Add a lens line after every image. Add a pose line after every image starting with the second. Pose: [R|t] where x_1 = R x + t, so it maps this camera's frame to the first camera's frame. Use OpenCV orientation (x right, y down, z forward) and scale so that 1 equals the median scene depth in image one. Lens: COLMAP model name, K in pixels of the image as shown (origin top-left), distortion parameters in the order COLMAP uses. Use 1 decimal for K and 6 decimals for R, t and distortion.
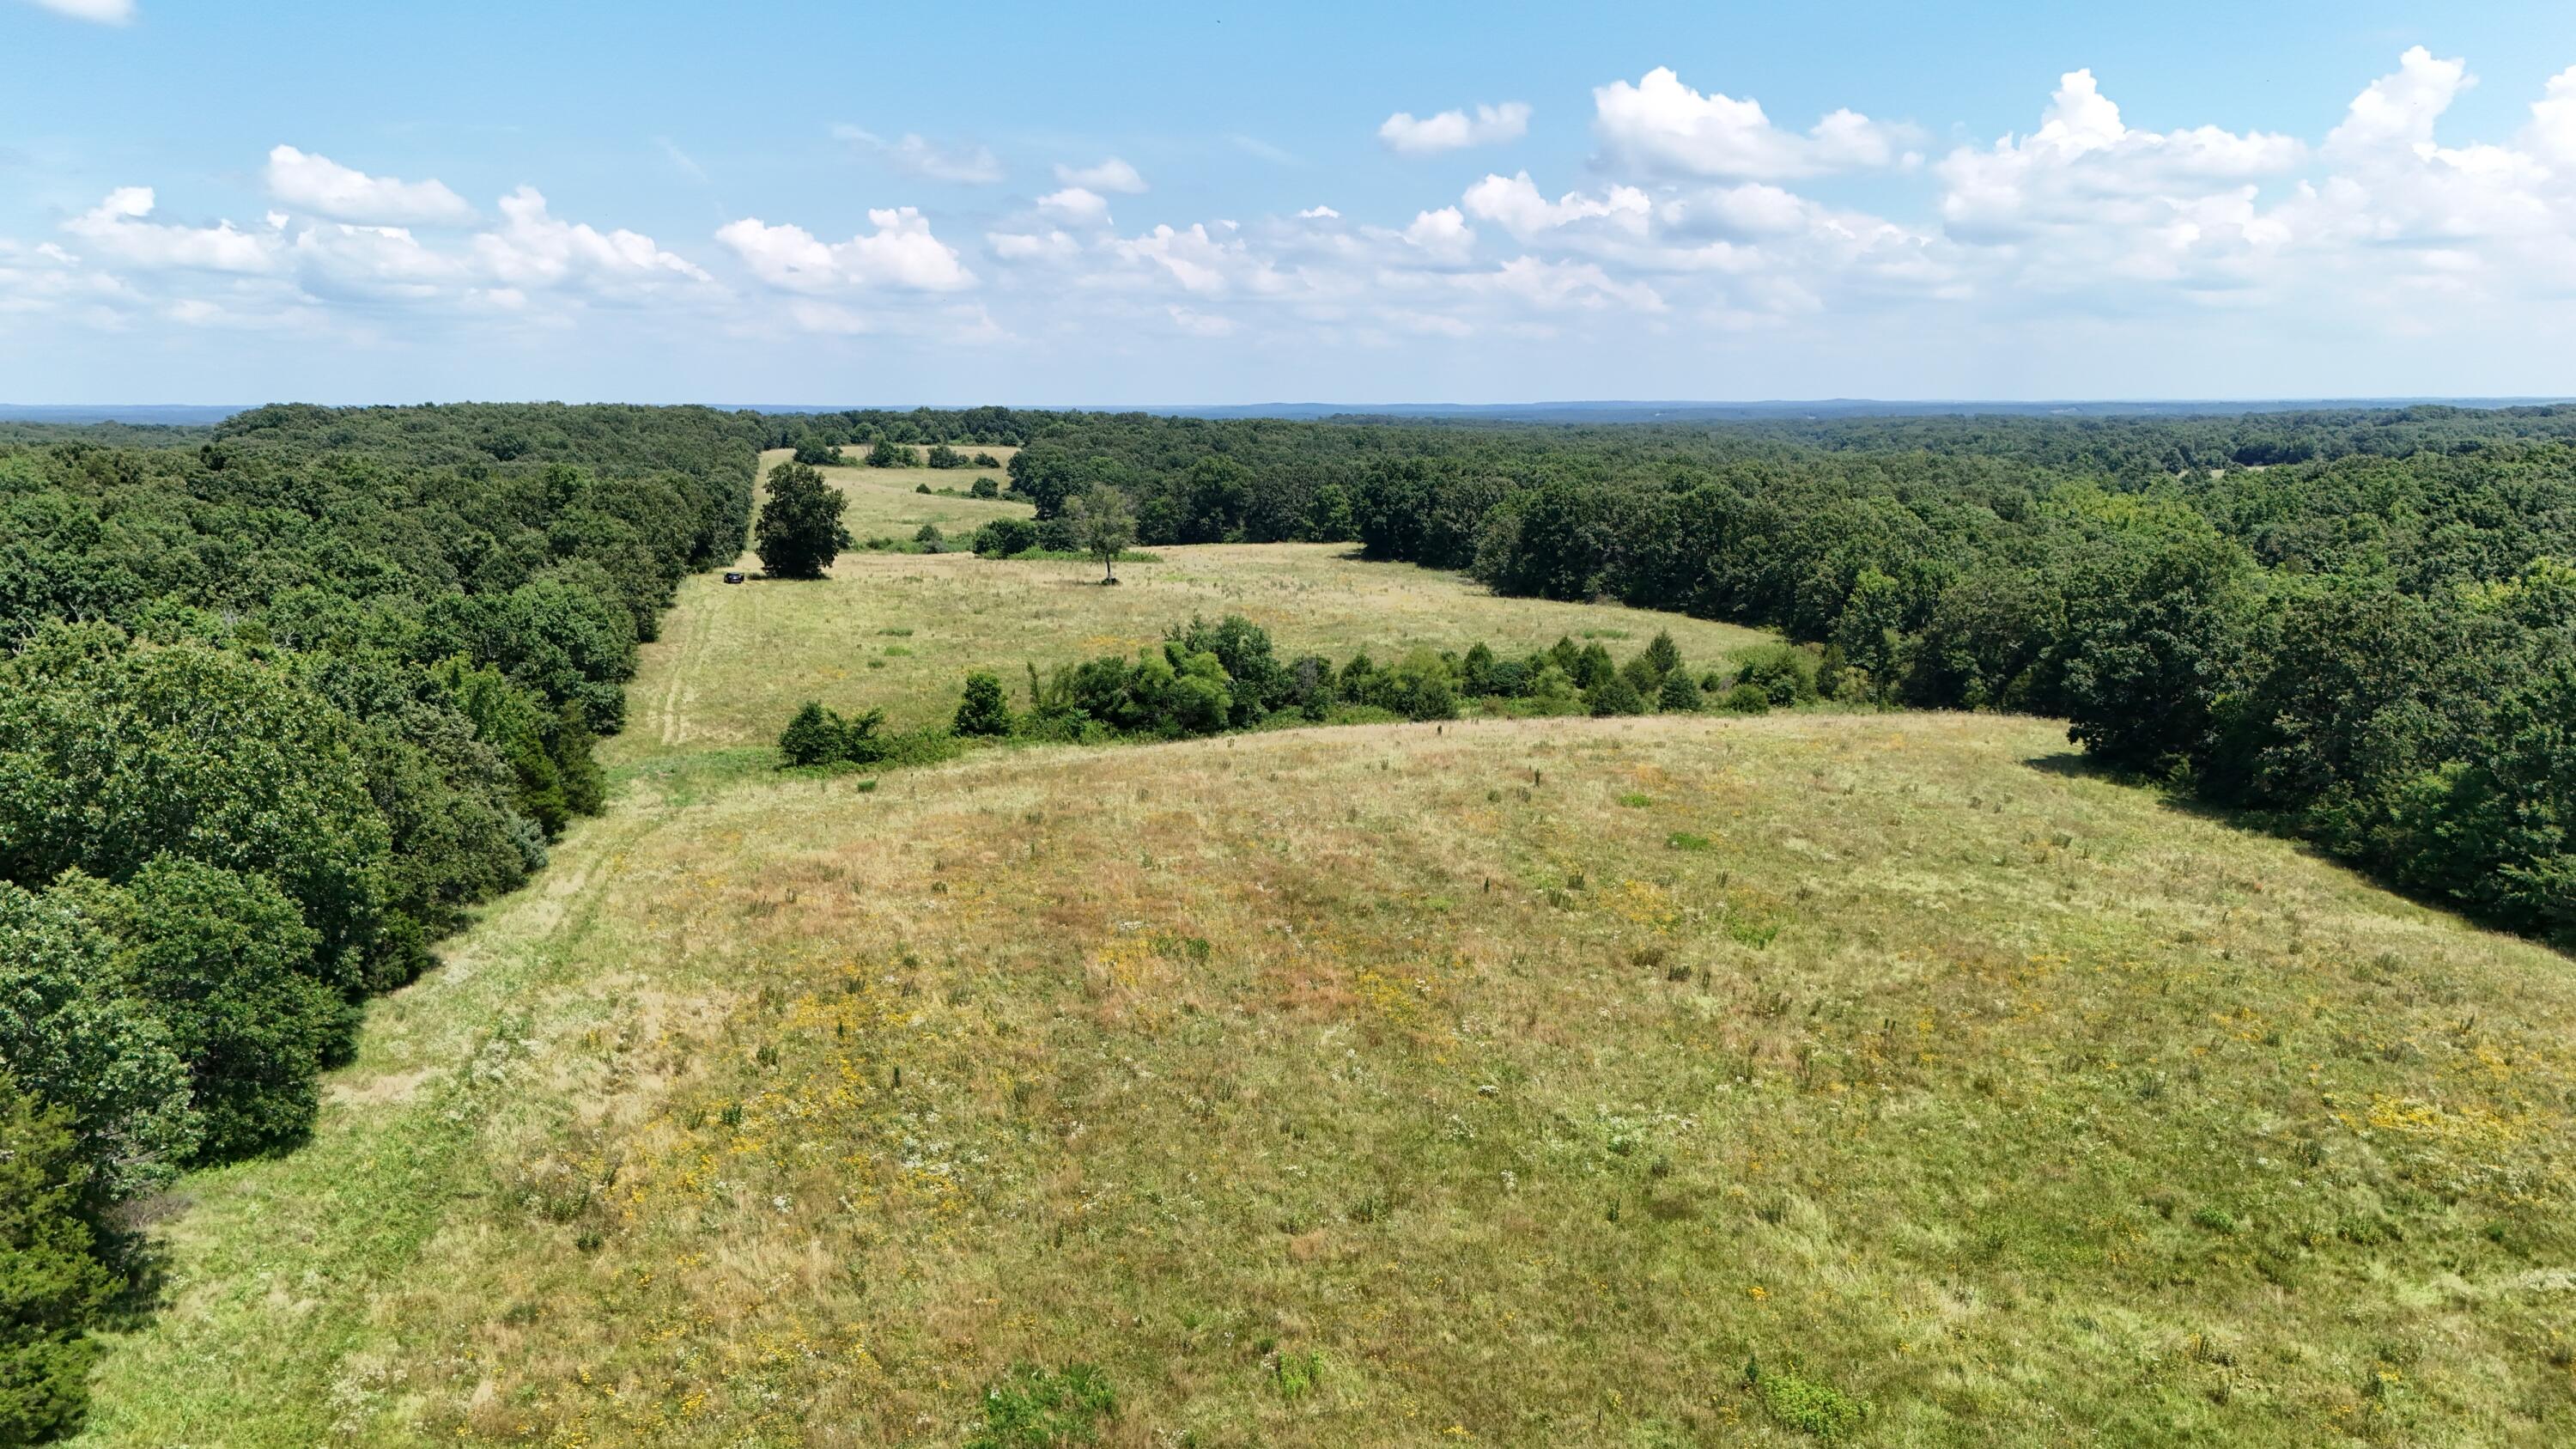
lens RADIAL K [[1879.6, 0, 1294.4], [0, 1879.6, 740.1], [0, 0, 1]] dist [0.078969, -0.078525]
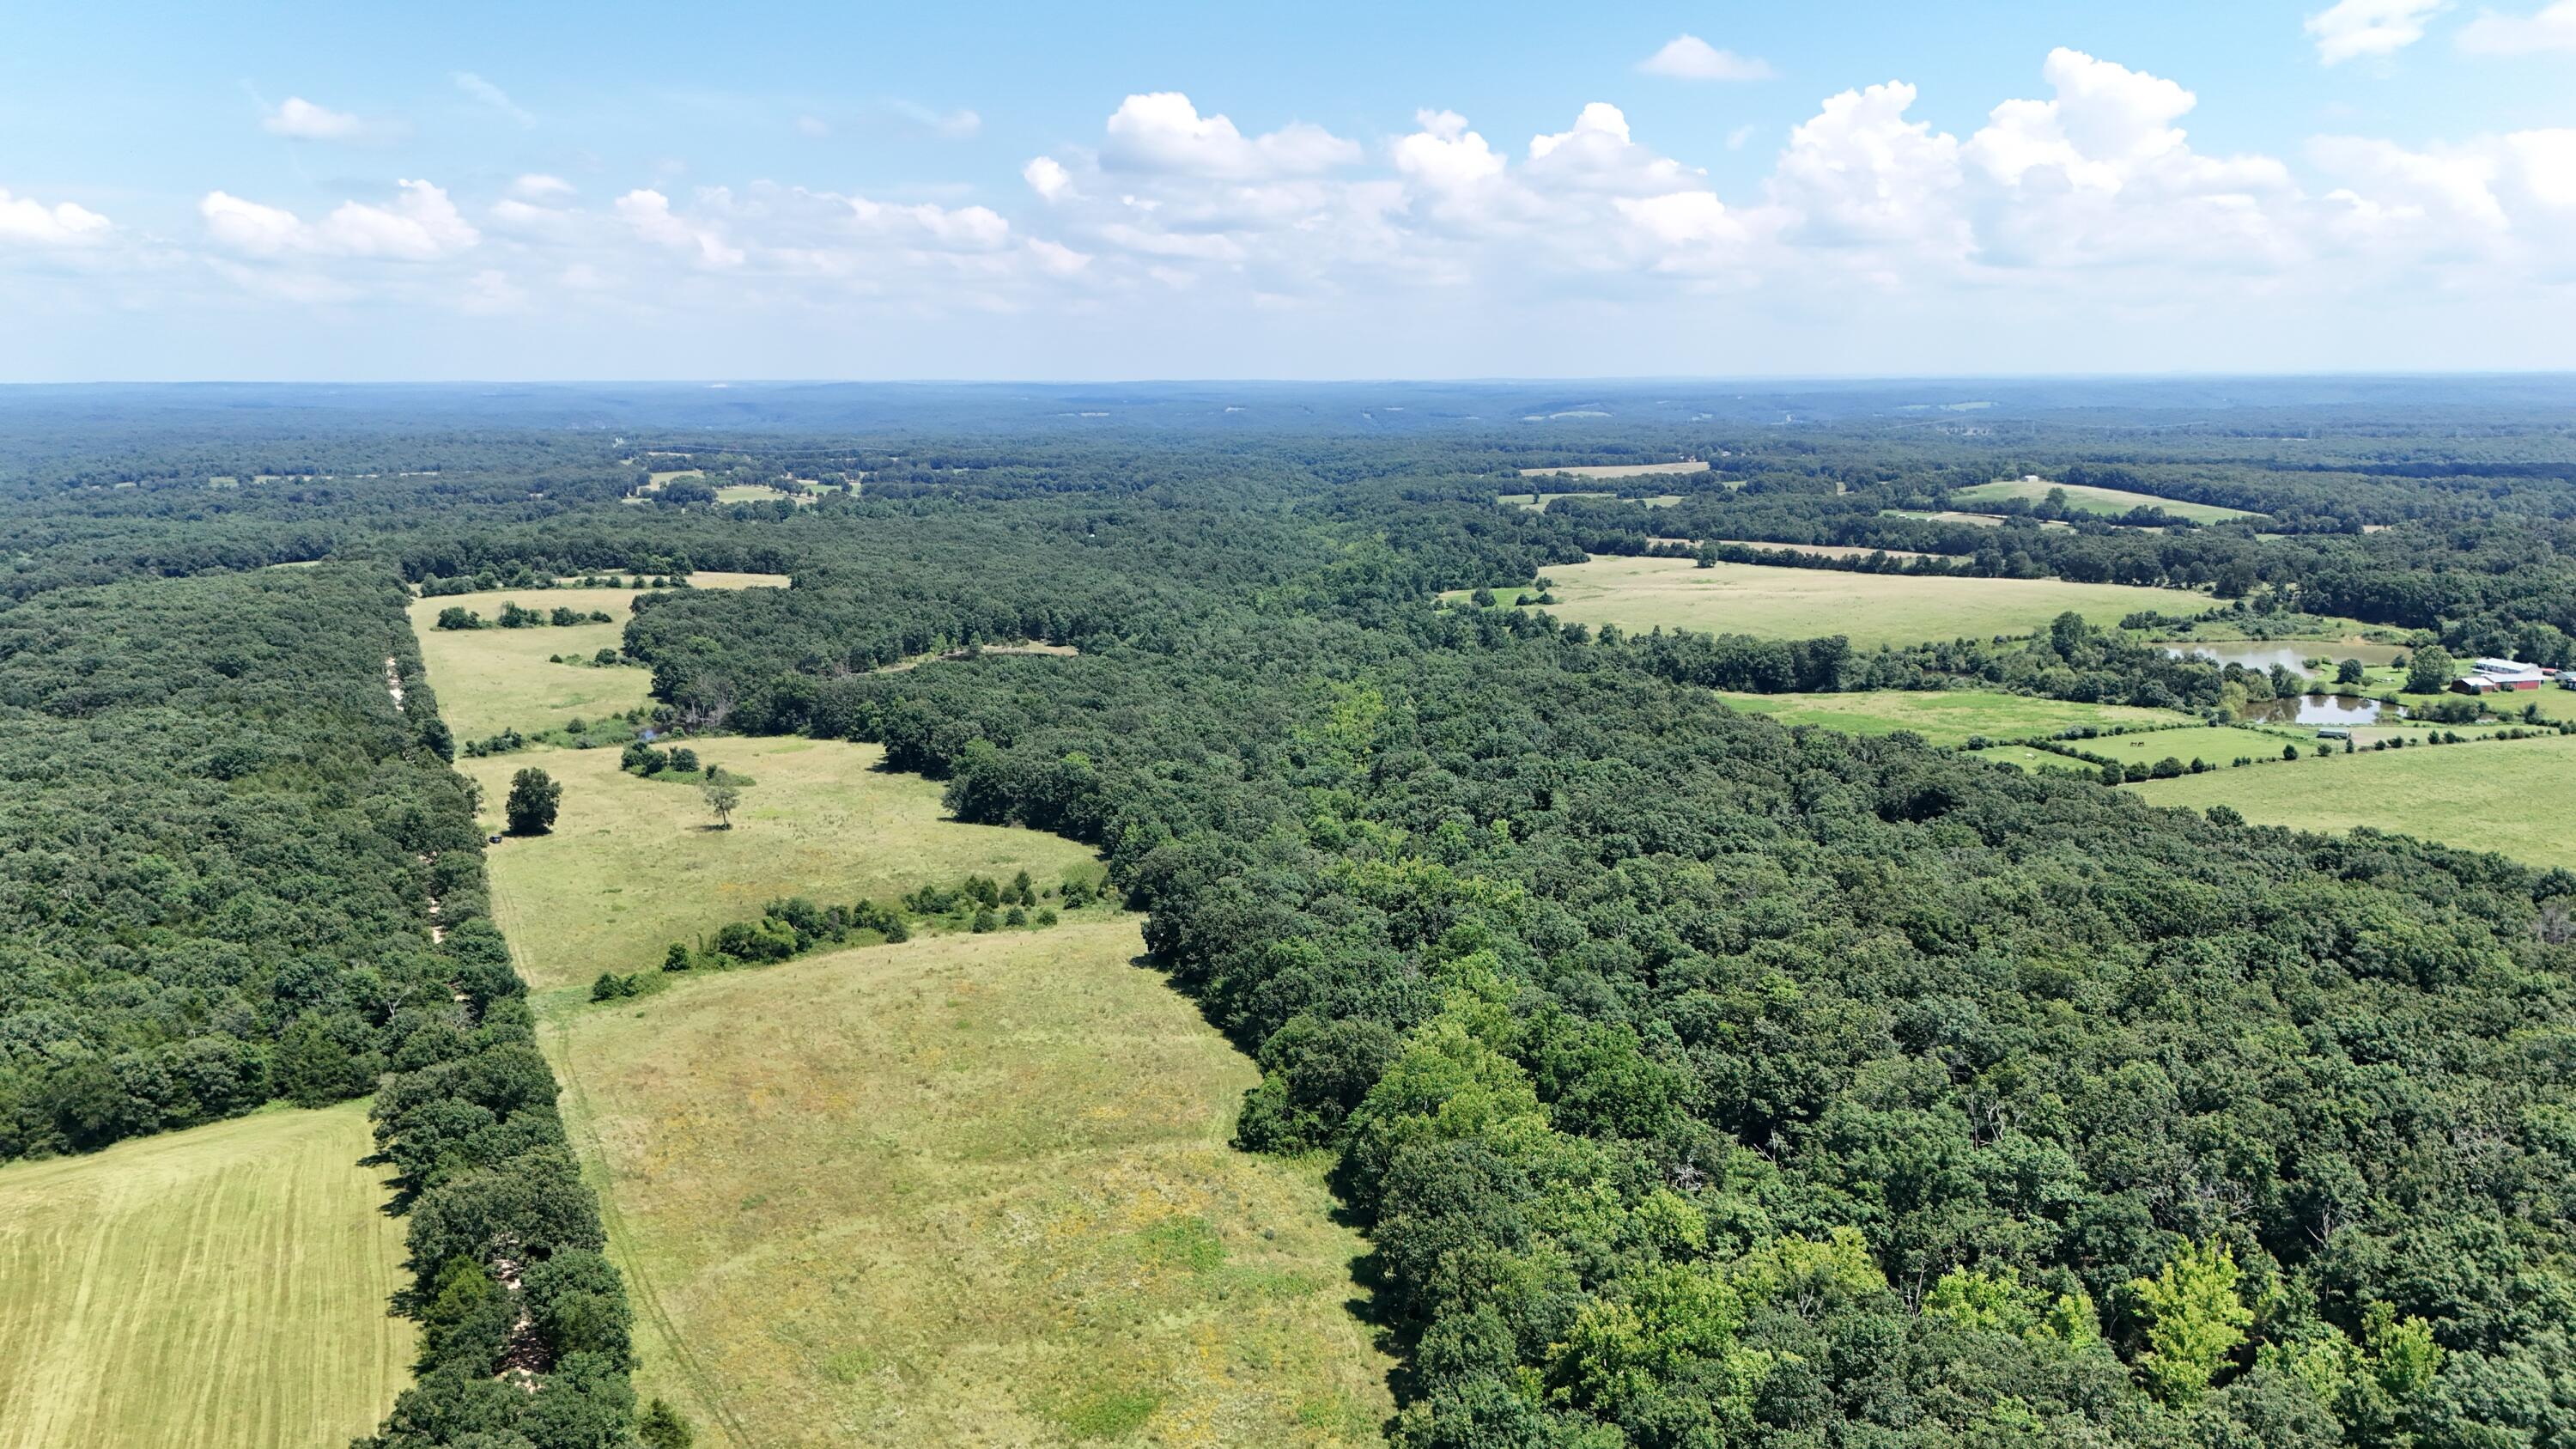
lens RADIAL K [[1752.4, 0, 1288.0], [0, 1752.4, 724.5], [0, 0, 1]] dist [0.003347, -0.000609]
pose [[0.973457, -0.038041, 0.225688, 0.060129], [0.040665, 0.999148, -0.006986, -0.197413], [-0.225231, 0.015978, 0.974174, -0.920077]]
